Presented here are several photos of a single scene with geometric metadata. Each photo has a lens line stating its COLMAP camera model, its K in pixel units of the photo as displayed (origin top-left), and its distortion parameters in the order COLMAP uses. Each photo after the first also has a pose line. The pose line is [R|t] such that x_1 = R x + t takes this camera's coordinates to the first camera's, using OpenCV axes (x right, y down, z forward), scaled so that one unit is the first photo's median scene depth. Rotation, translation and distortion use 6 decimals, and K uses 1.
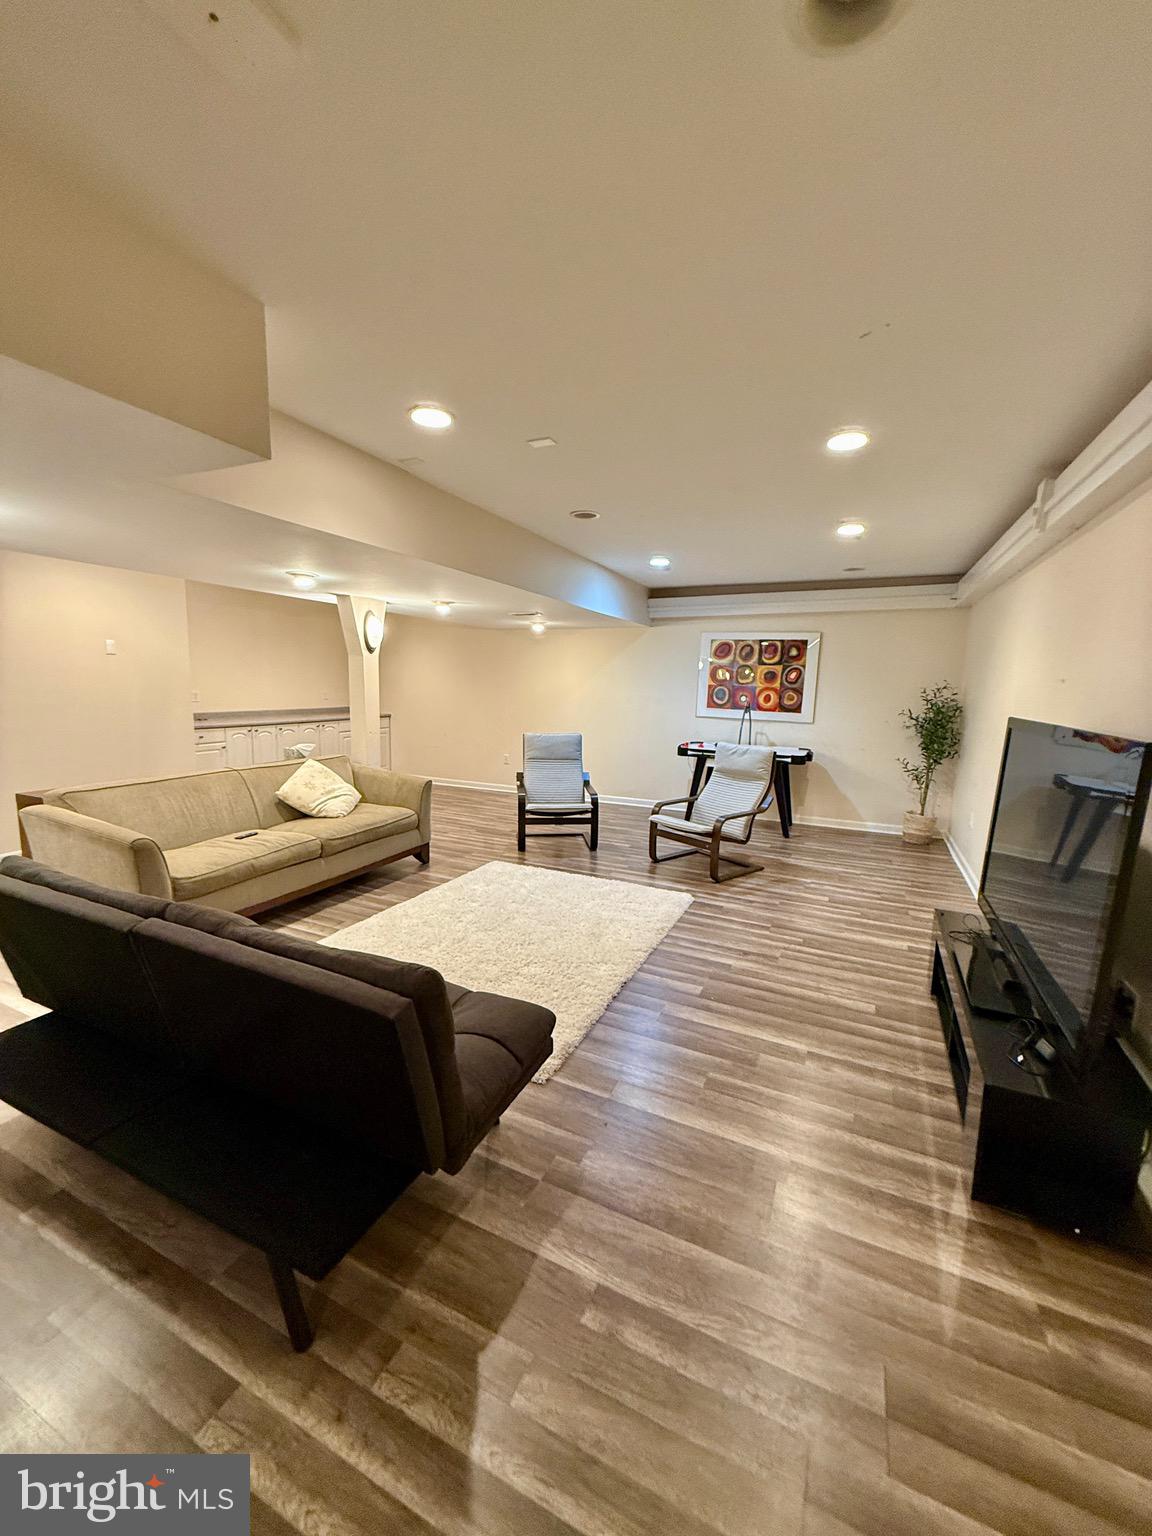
lens RADIAL K [[612.2, 0, 576.0], [0, 612.2, 768.0], [0, 0, 1]] dist [0.001178, -0.000016]
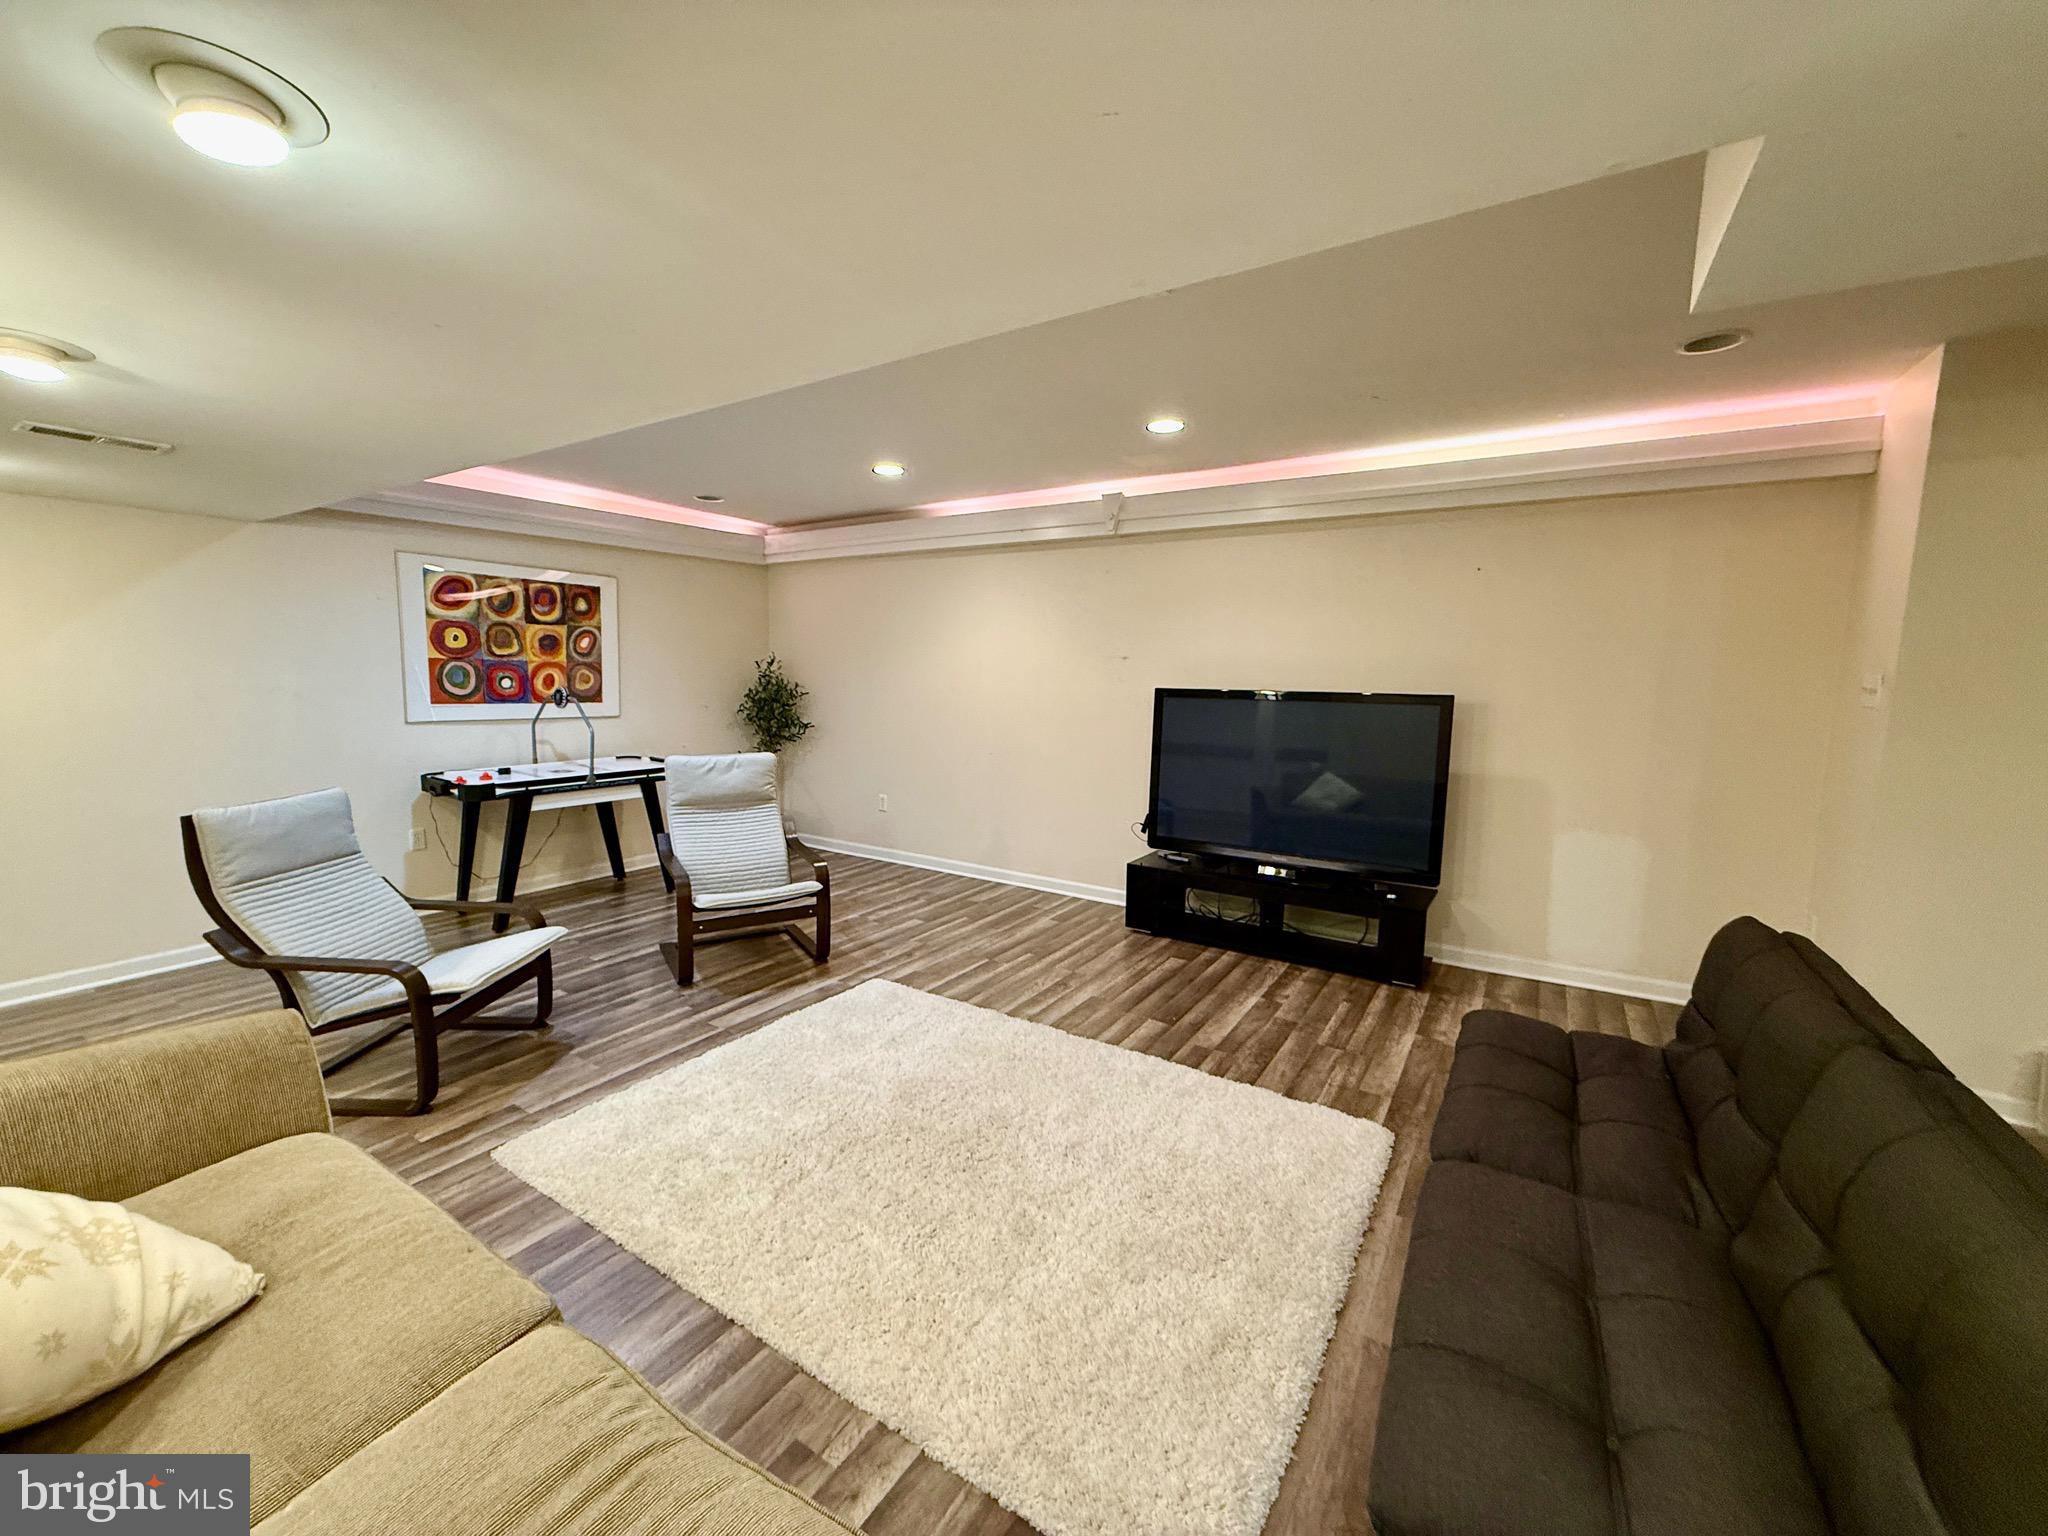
lens RADIAL K [[816.3, 0, 1024.0], [0, 816.3, 768.0], [0, 0, 1]] dist [0.001178, -0.000016]
pose [[0.130186, -0.141518, 0.981338, -0.526304], [0.127352, 0.983949, 0.125000, -0.091574], [-0.983277, 0.108702, 0.146119, 0.571028]]
